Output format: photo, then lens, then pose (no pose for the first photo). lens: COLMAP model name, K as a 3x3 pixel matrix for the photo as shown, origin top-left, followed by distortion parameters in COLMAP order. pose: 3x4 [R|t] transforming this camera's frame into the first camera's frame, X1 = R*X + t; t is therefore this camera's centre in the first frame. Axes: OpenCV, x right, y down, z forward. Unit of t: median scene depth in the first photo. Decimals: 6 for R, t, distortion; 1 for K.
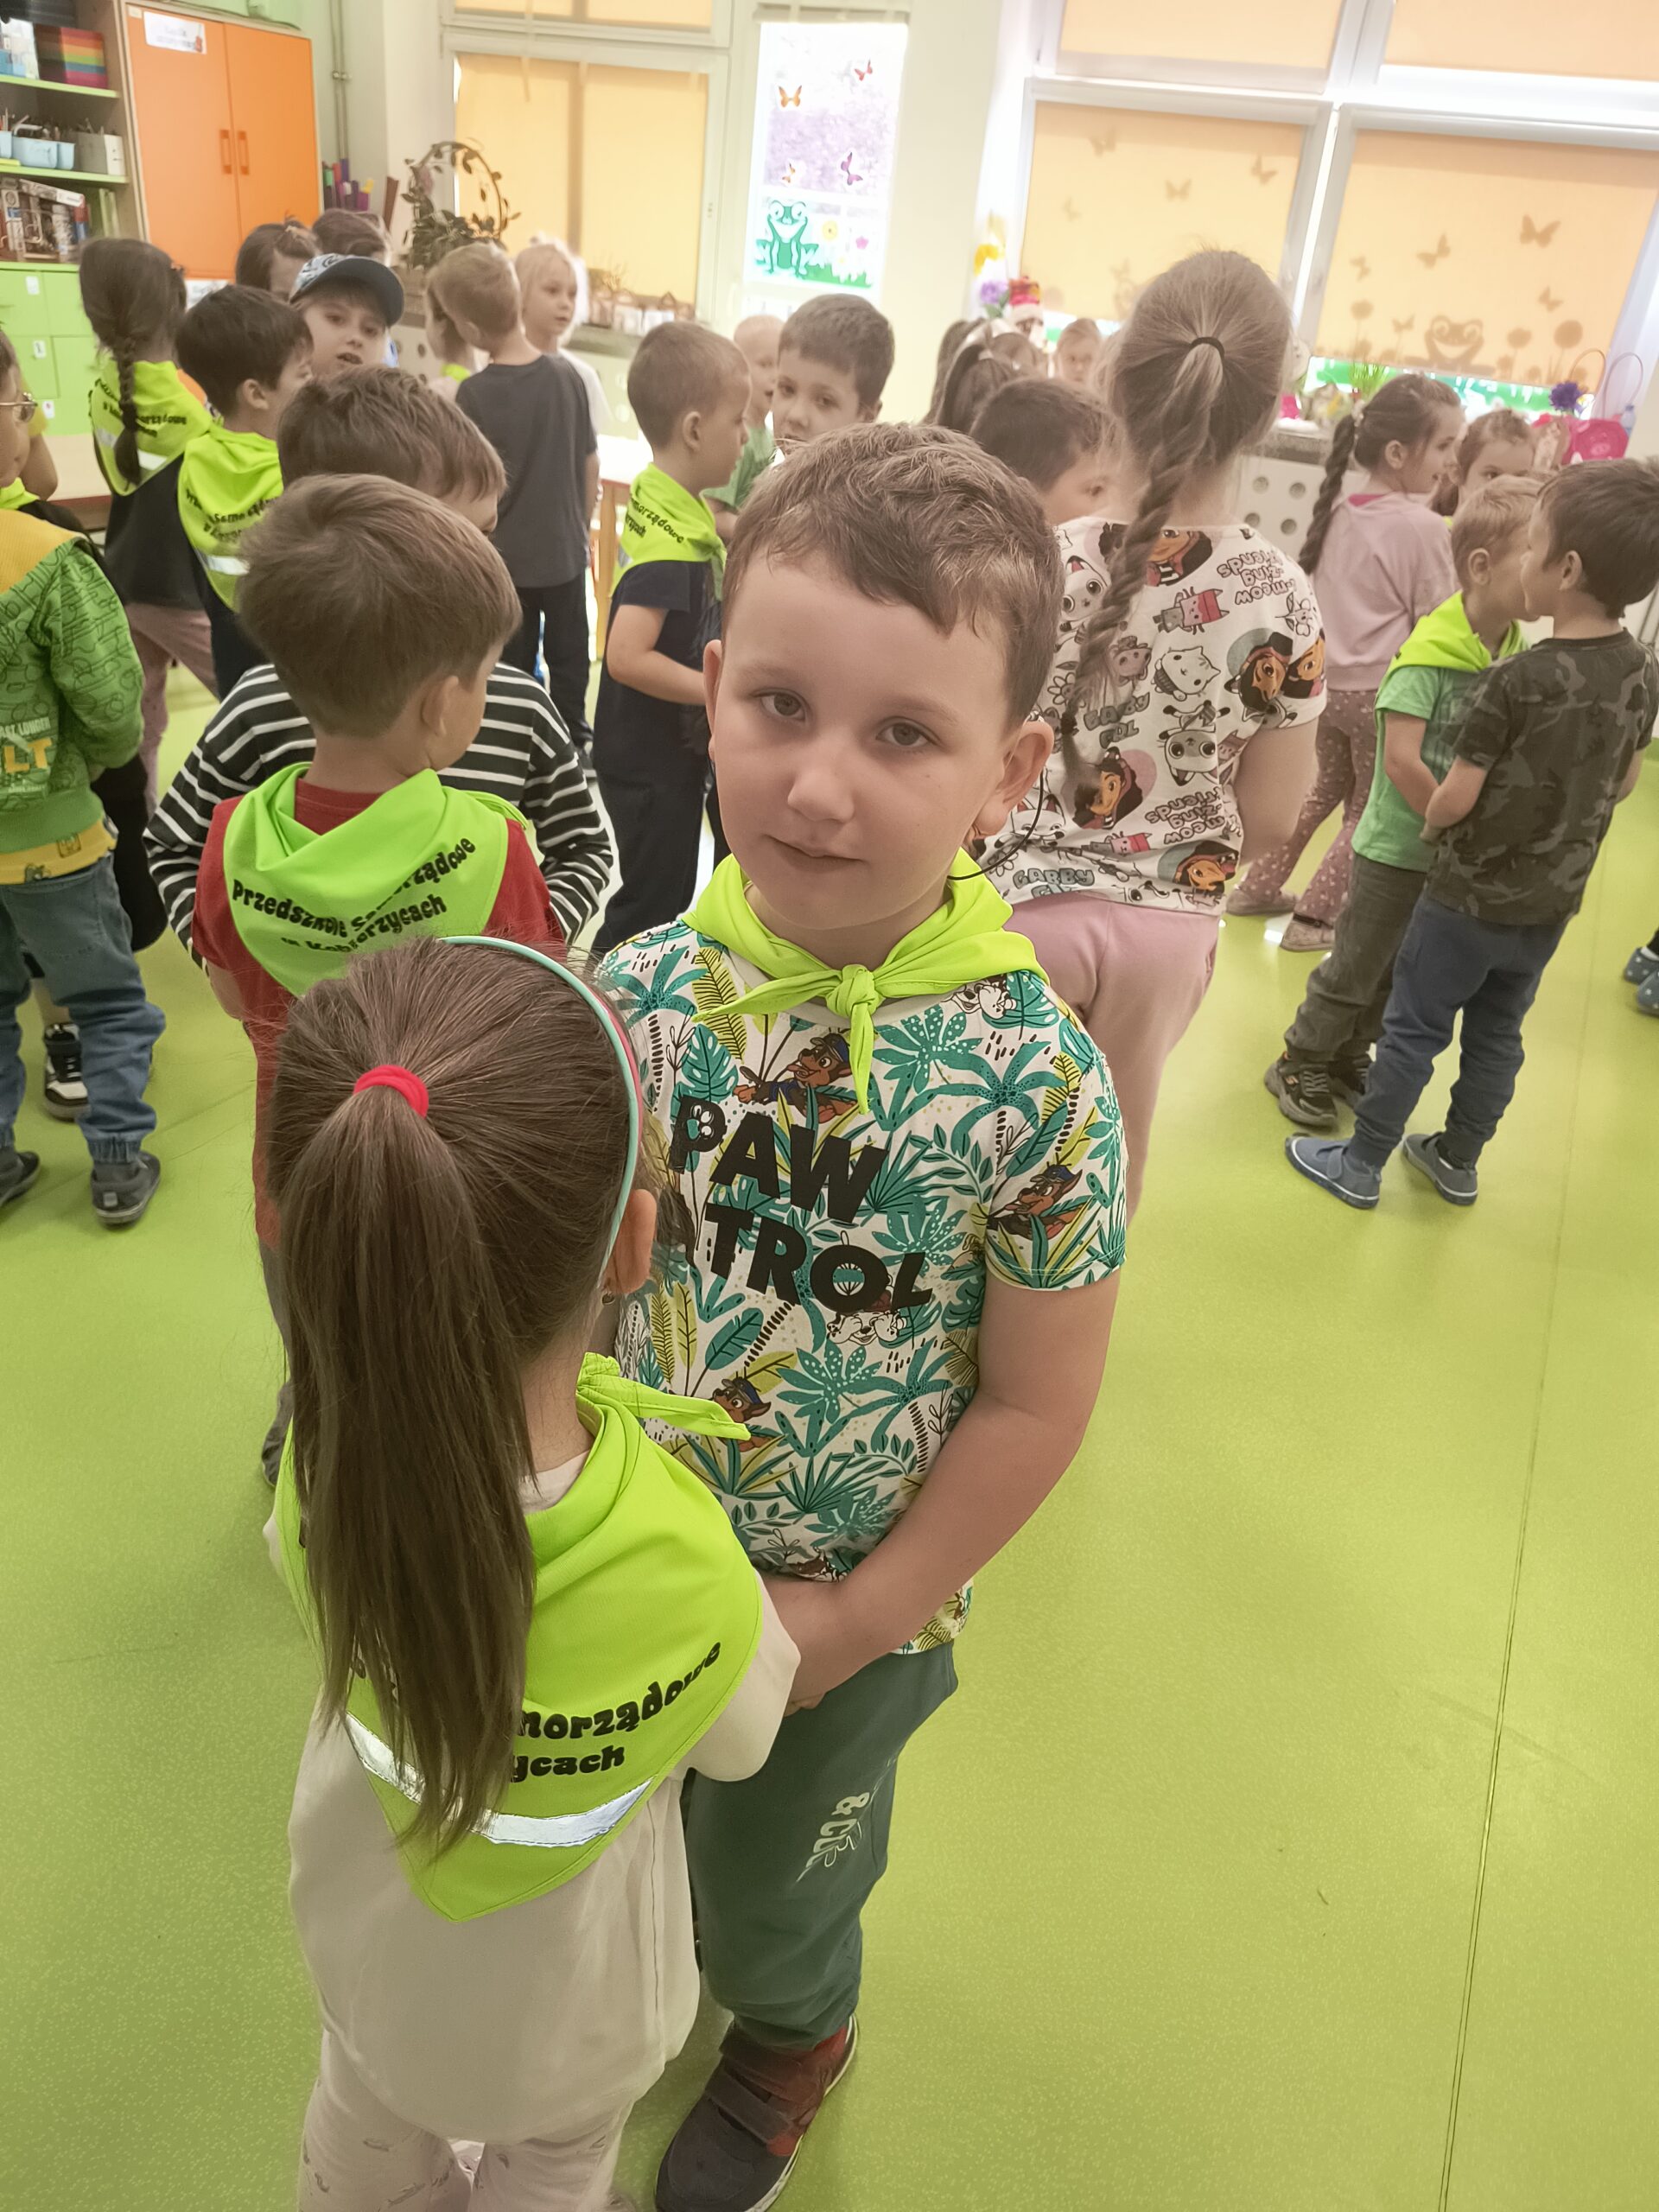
lens RADIAL K [[1500.5, 0, 807.7], [0, 1500.5, 1105.2], [0, 0, 1]] dist [0.002510, 0.000098]
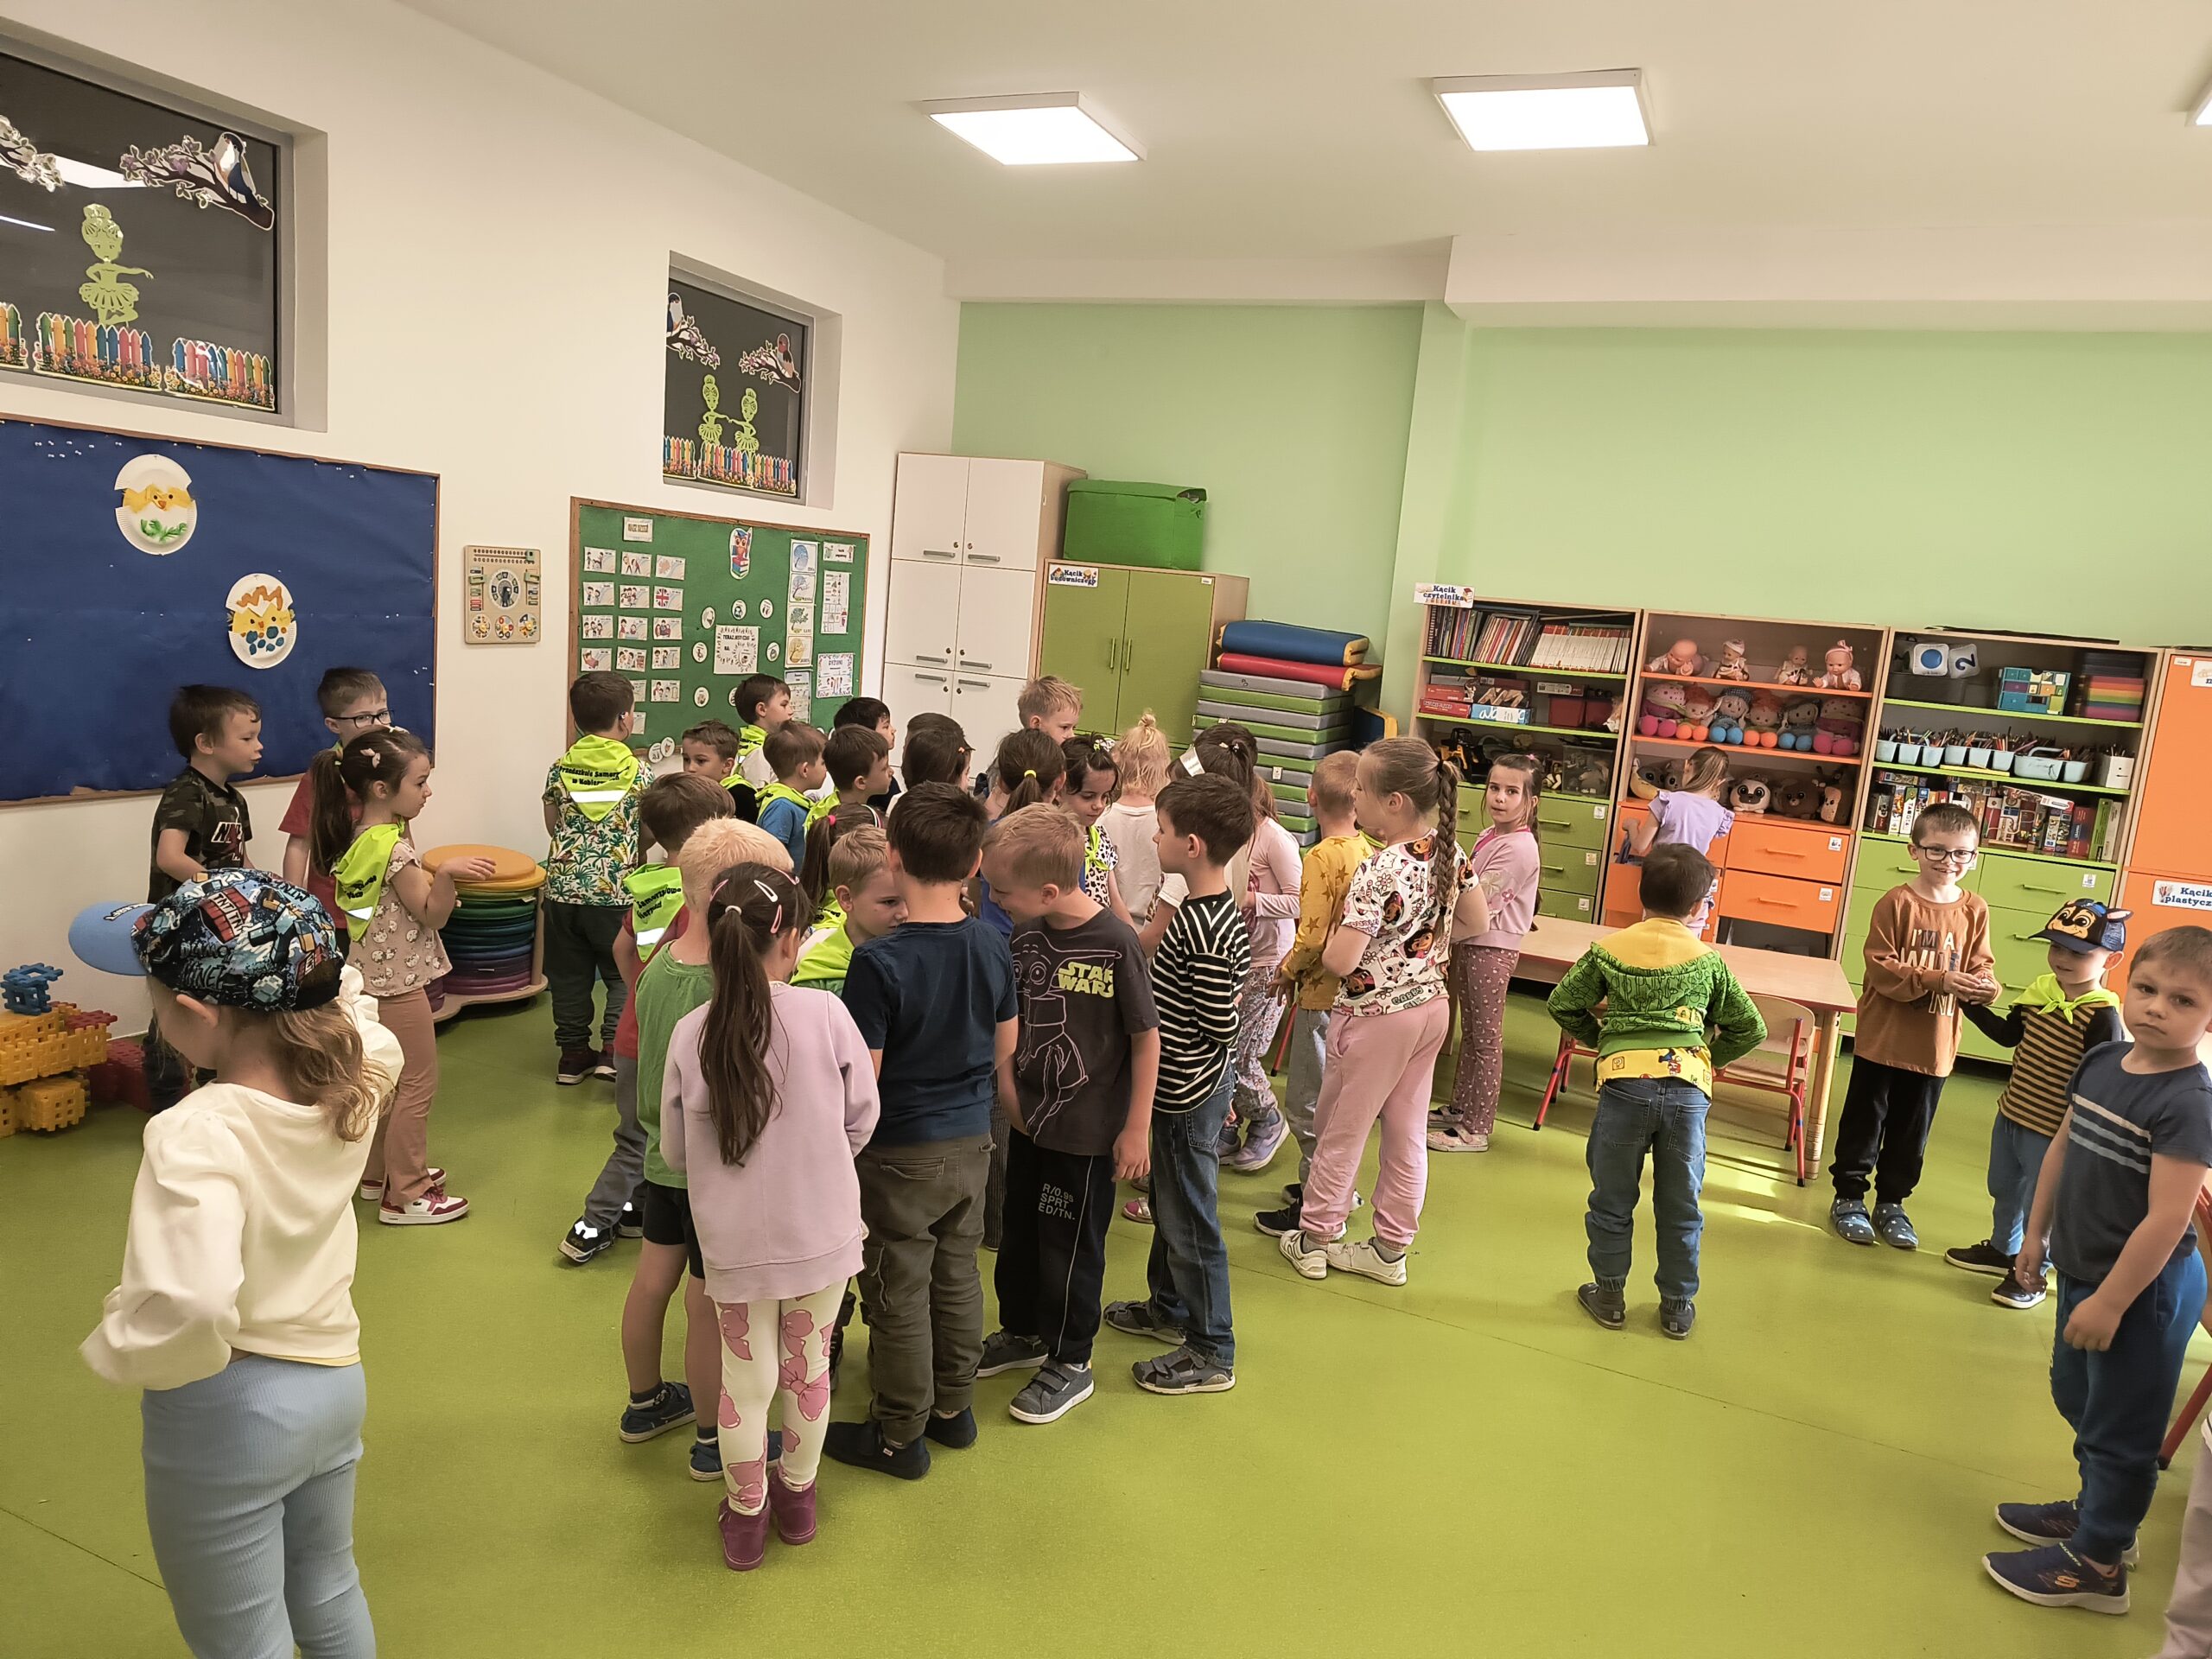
lens RADIAL K [[1500.5, 0, 1106.0], [0, 1500.5, 829.5], [0, 0, 1]] dist [0.002510, 0.000098]
pose [[0.050856, 0.046407, -0.997627, 0.550651], [-0.574900, 0.818177, 0.008753, -0.193420], [0.816642, 0.573091, 0.068288, 0.359317]]
